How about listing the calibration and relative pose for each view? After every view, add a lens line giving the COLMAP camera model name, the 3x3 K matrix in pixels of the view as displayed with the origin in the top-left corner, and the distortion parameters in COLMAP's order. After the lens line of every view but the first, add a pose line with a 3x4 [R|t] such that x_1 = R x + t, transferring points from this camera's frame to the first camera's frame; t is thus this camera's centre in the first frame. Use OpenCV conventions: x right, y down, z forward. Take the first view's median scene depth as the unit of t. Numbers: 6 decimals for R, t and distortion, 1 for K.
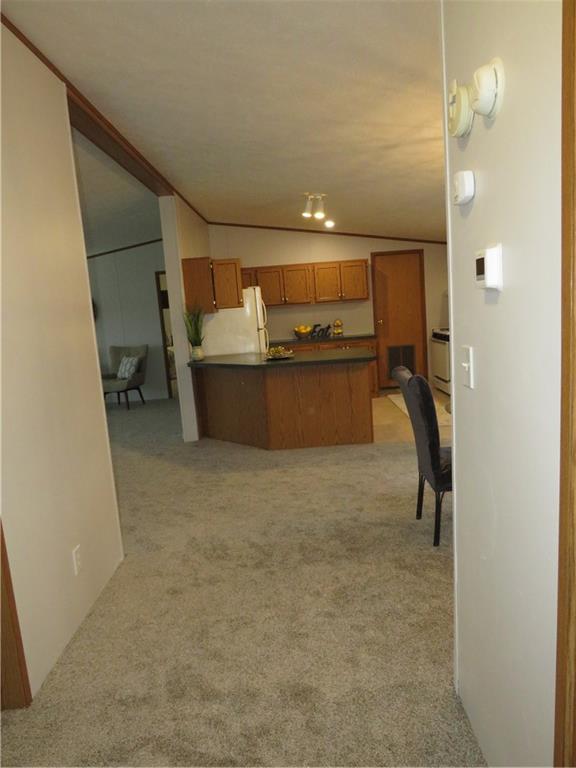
lens RADIAL K [[543.8, 0, 288.0], [0, 543.8, 384.0], [0, 0, 1]] dist [-0.030096, 0.002543]
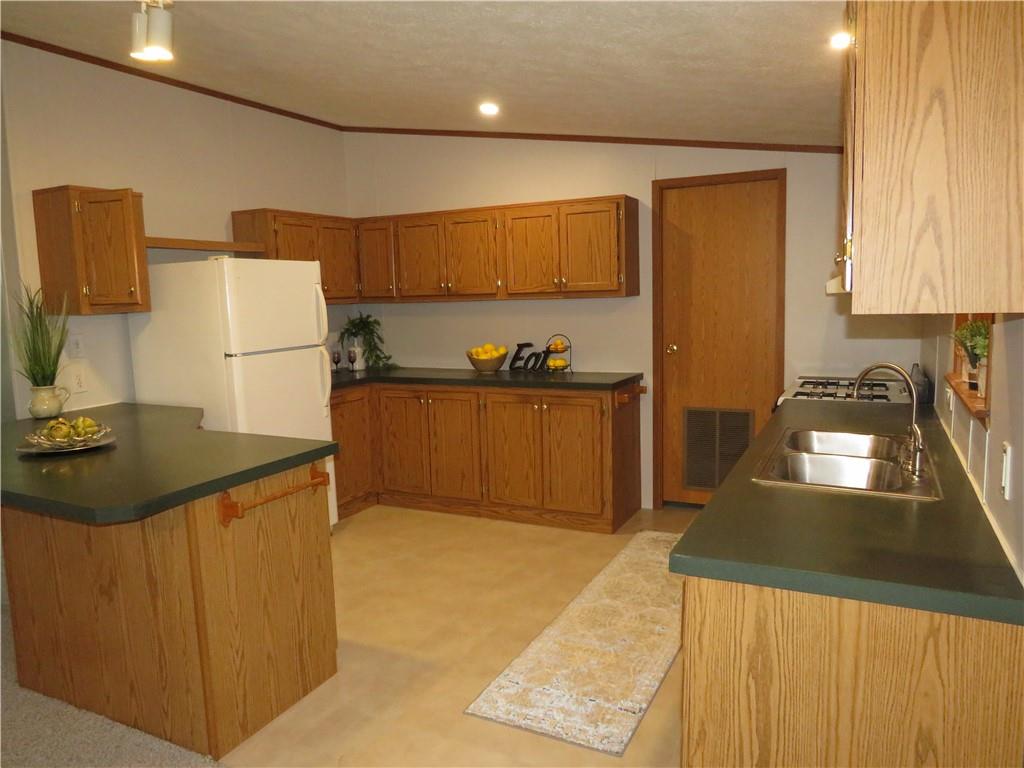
lens RADIAL K [[725.1, 0, 512.0], [0, 725.1, 384.0], [0, 0, 1]] dist [-0.030096, 0.002543]
pose [[0.894212, 0.098954, -0.436570, 0.322636], [-0.099552, 0.994798, 0.021575, -0.091084], [0.436434, 0.024169, 0.899412, 0.473242]]
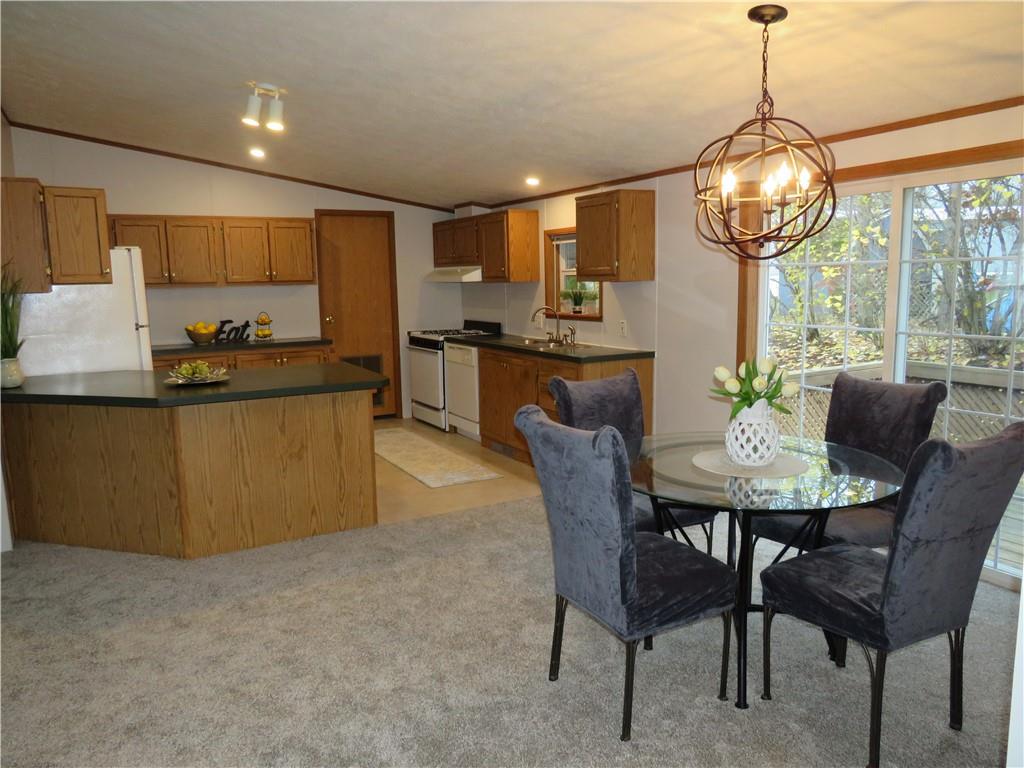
lens RADIAL K [[725.1, 0, 512.0], [0, 725.1, 384.0], [0, 0, 1]] dist [-0.030096, 0.002543]
pose [[0.870779, -0.015188, 0.491441, -0.066187], [0.027806, 0.999444, -0.018381, -0.016782], [-0.490889, 0.029671, 0.870717, 0.164781]]
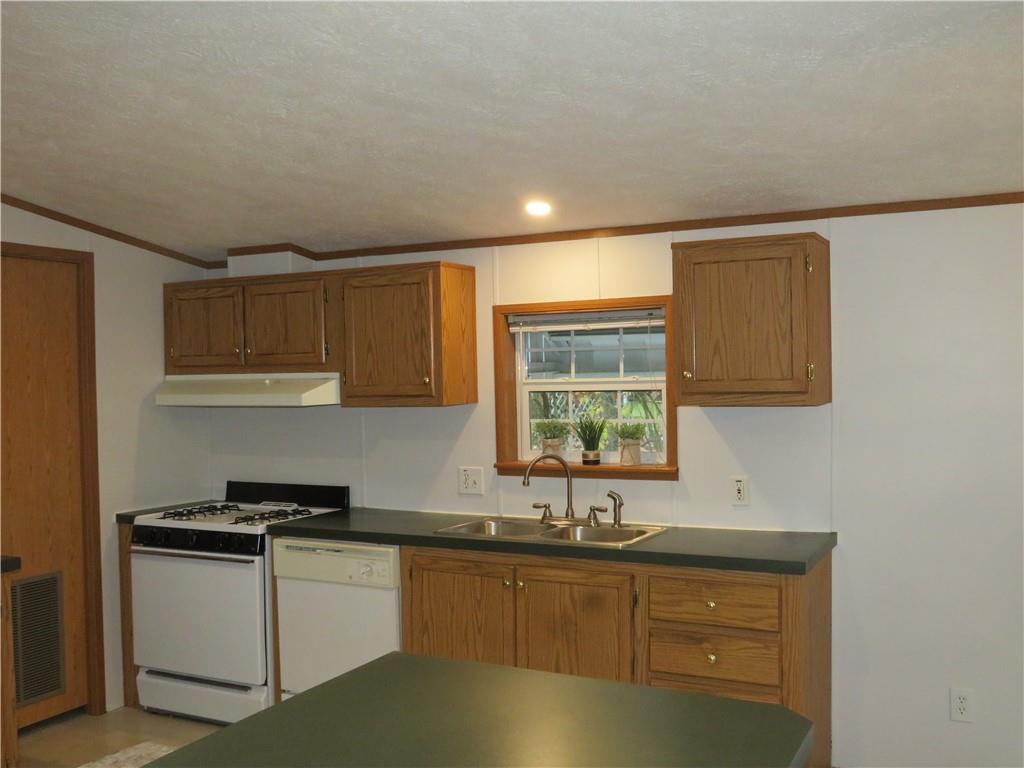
lens RADIAL K [[1000.9, 0, 512.0], [0, 1000.9, 384.0], [0, 0, 1]] dist [-0.013649, -0.004723]
pose [[0.472756, 0.054755, 0.879491, -0.131966], [0.114872, 0.985721, -0.123116, -0.082700], [-0.873674, 0.159233, 0.459716, 0.563842]]
